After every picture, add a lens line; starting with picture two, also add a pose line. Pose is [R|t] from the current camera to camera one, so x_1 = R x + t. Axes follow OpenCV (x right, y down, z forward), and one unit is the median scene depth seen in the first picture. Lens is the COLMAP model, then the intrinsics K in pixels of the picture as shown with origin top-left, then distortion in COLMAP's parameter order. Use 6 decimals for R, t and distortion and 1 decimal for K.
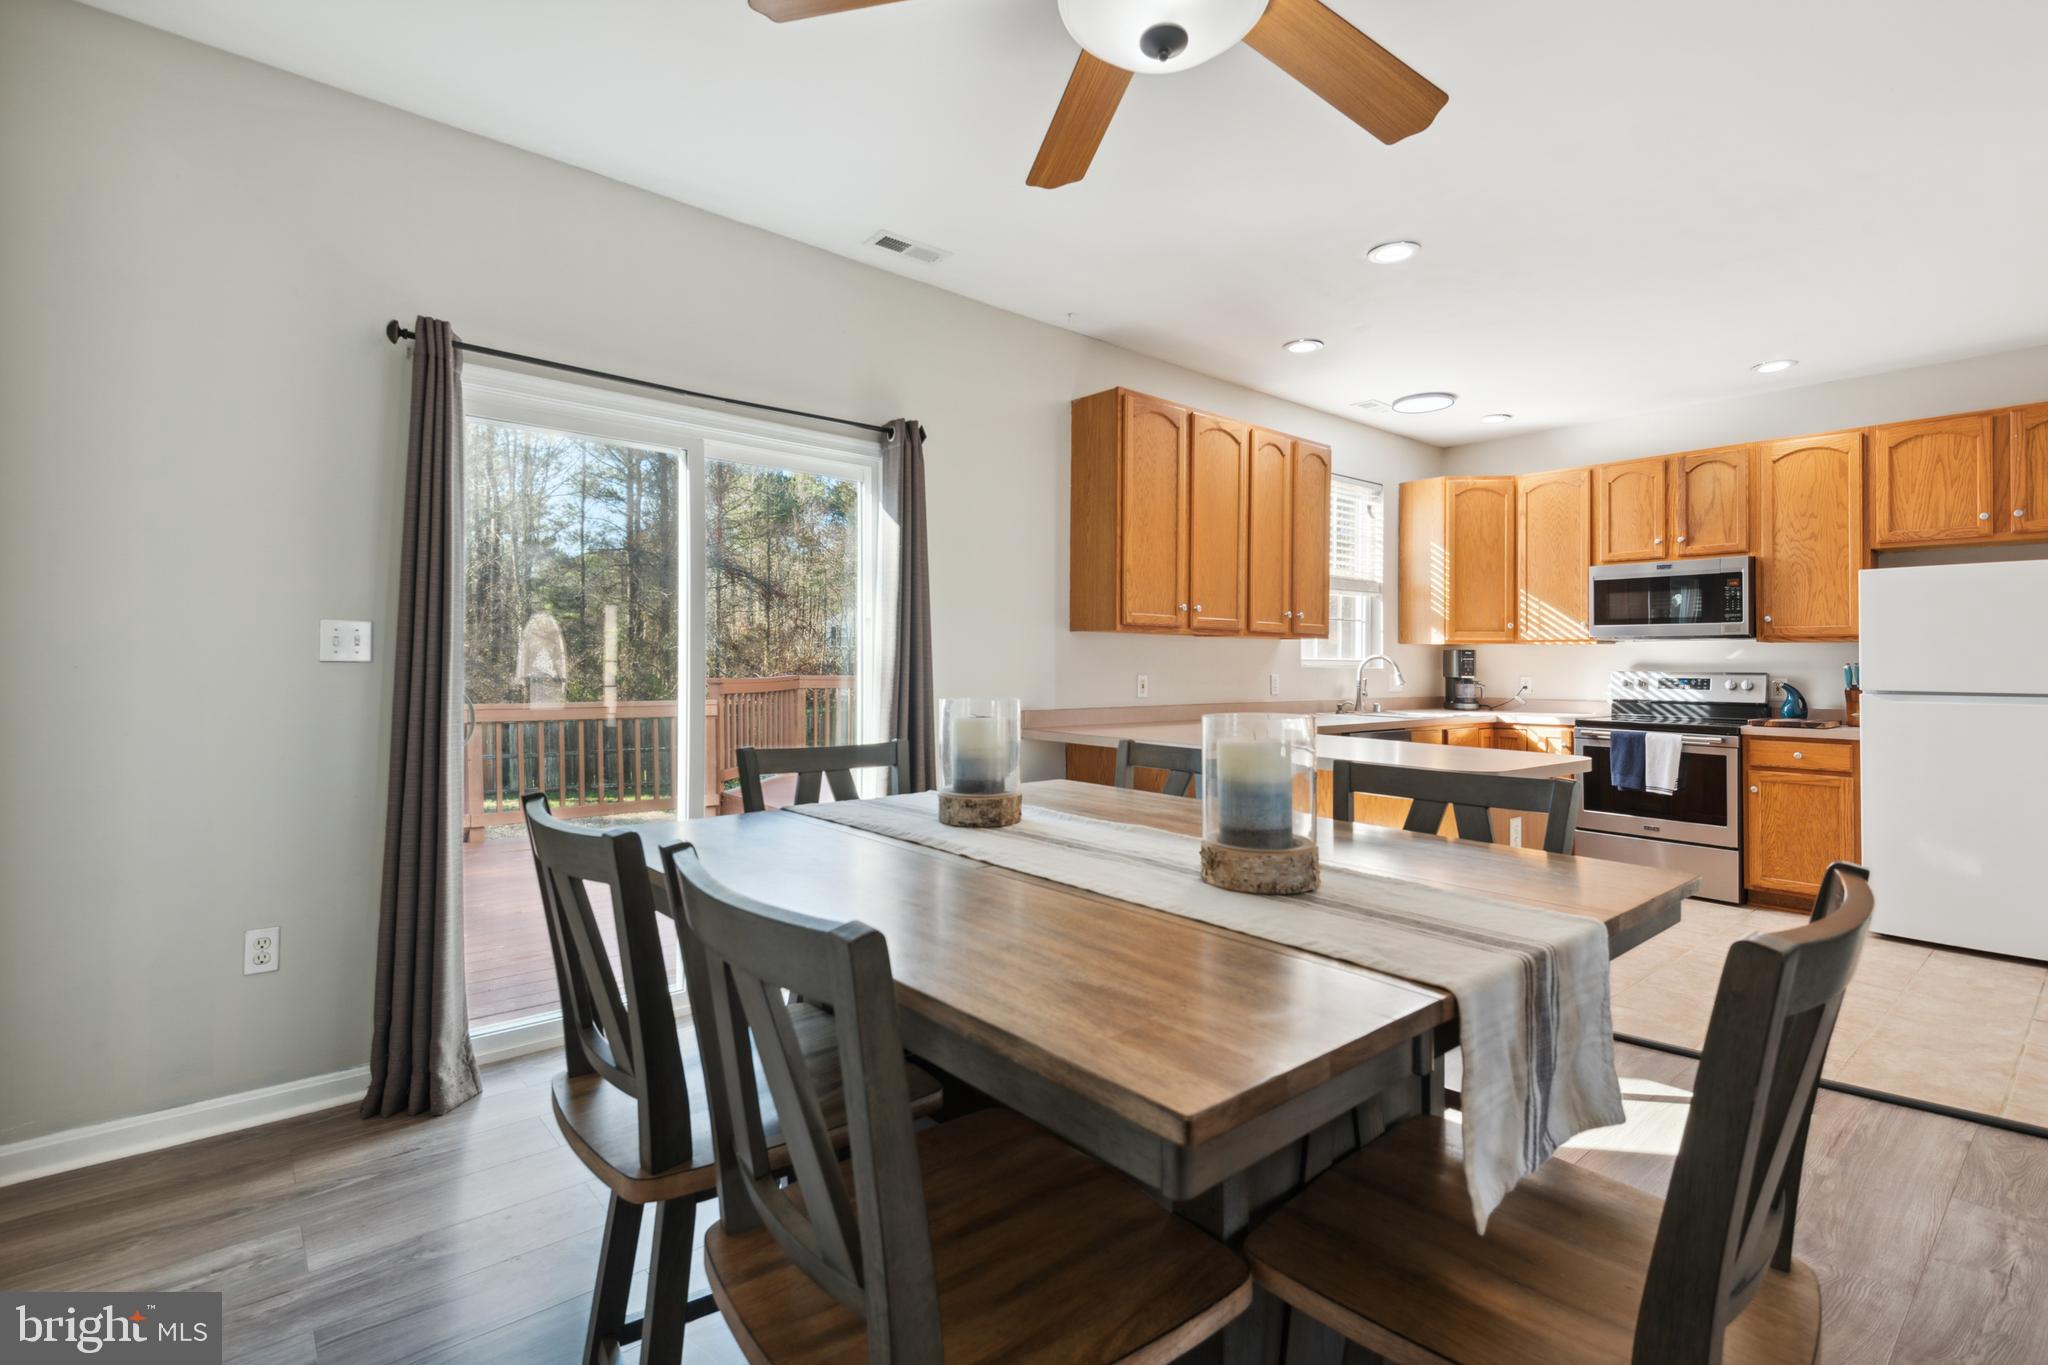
lens RADIAL K [[942.7, 0, 1018.7], [0, 942.7, 649.0], [0, 0, 1]] dist [0.001036, -0.000611]
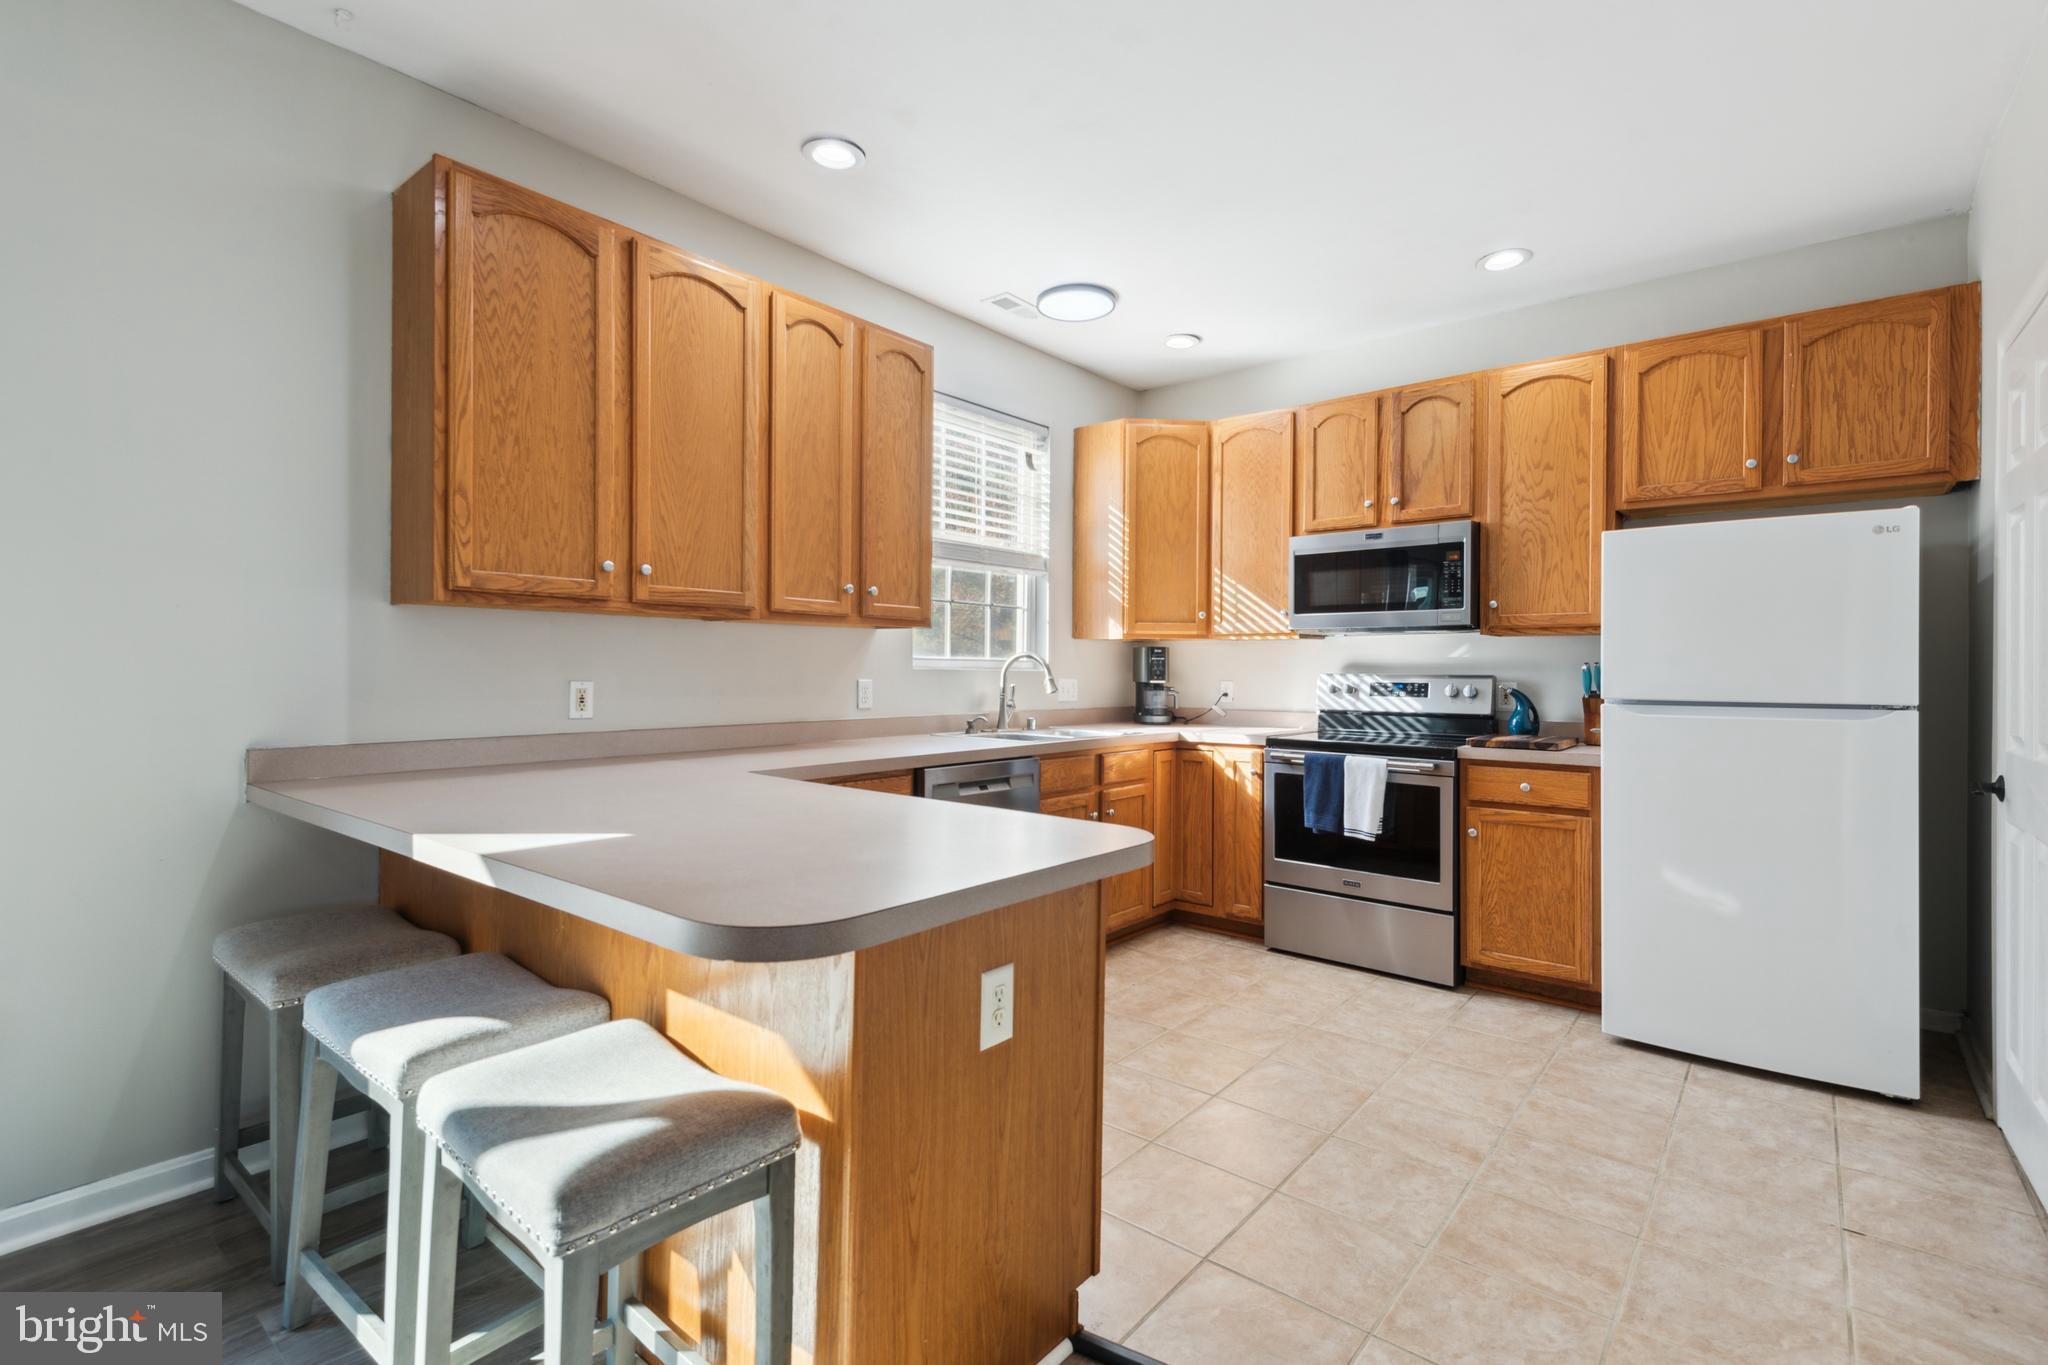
lens RADIAL K [[939.2, 0, 1031.4], [0, 939.2, 667.8], [0, 0, 1]] dist [0.044525, -0.022622]
pose [[0.981363, -0.000281, 0.192162, 0.278831], [-0.002325, 0.999908, 0.013332, 0.009793], [-0.192149, -0.013531, 0.981273, 0.317450]]
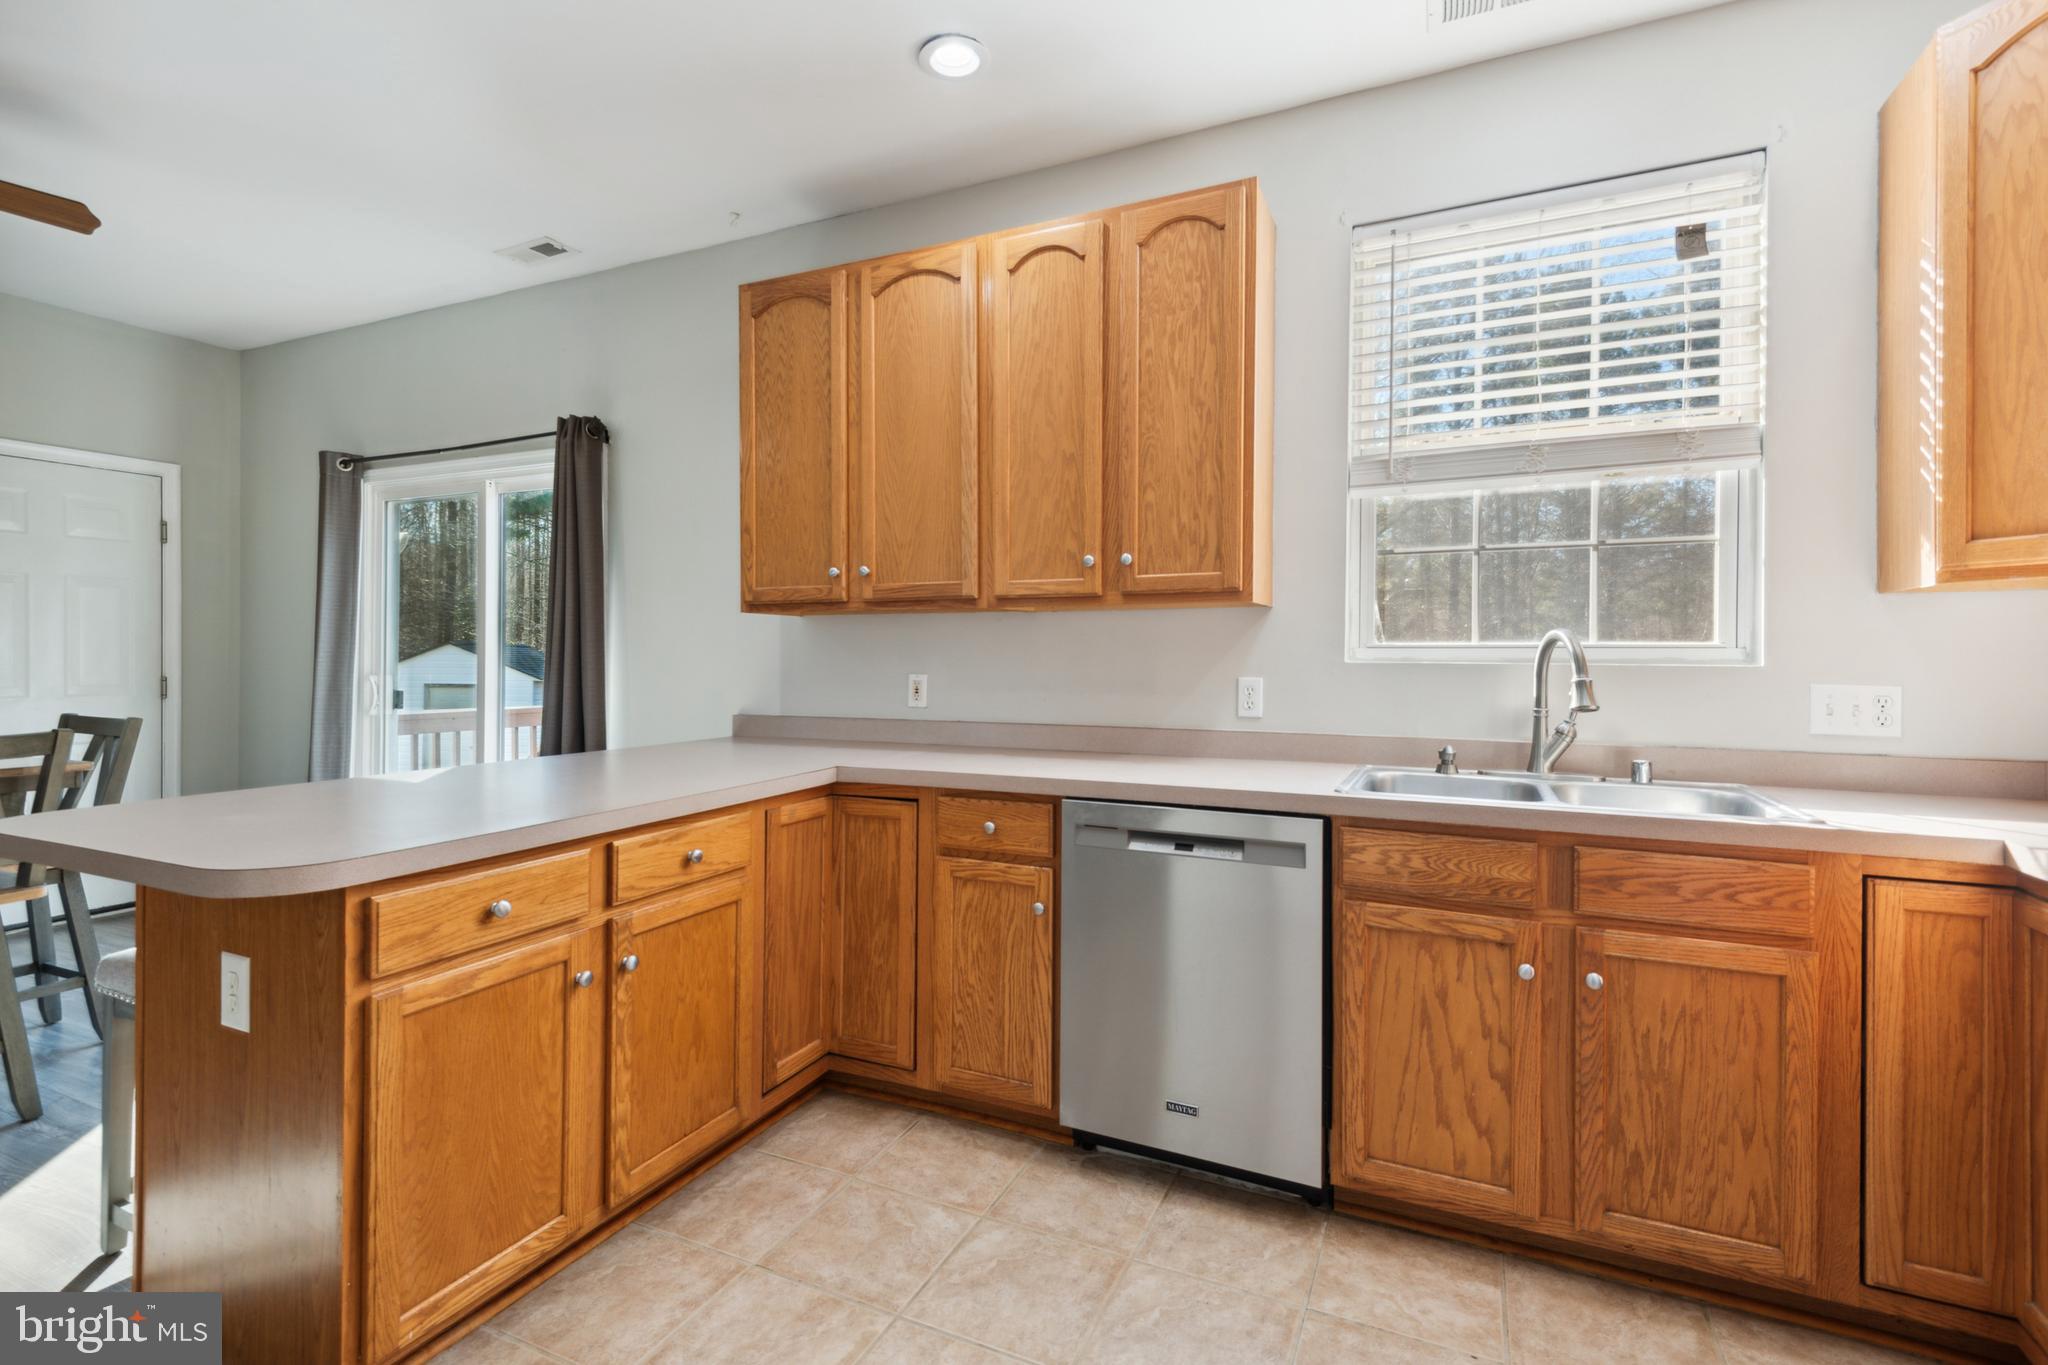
lens RADIAL K [[939.2, 0, 1031.4], [0, 939.2, 667.8], [0, 0, 1]] dist [0.044525, -0.022622]
pose [[0.423940, 0.000974, -0.905690, 0.729778], [0.011573, 0.999912, 0.006493, 0.018728], [0.905616, -0.013235, 0.423891, 0.730330]]
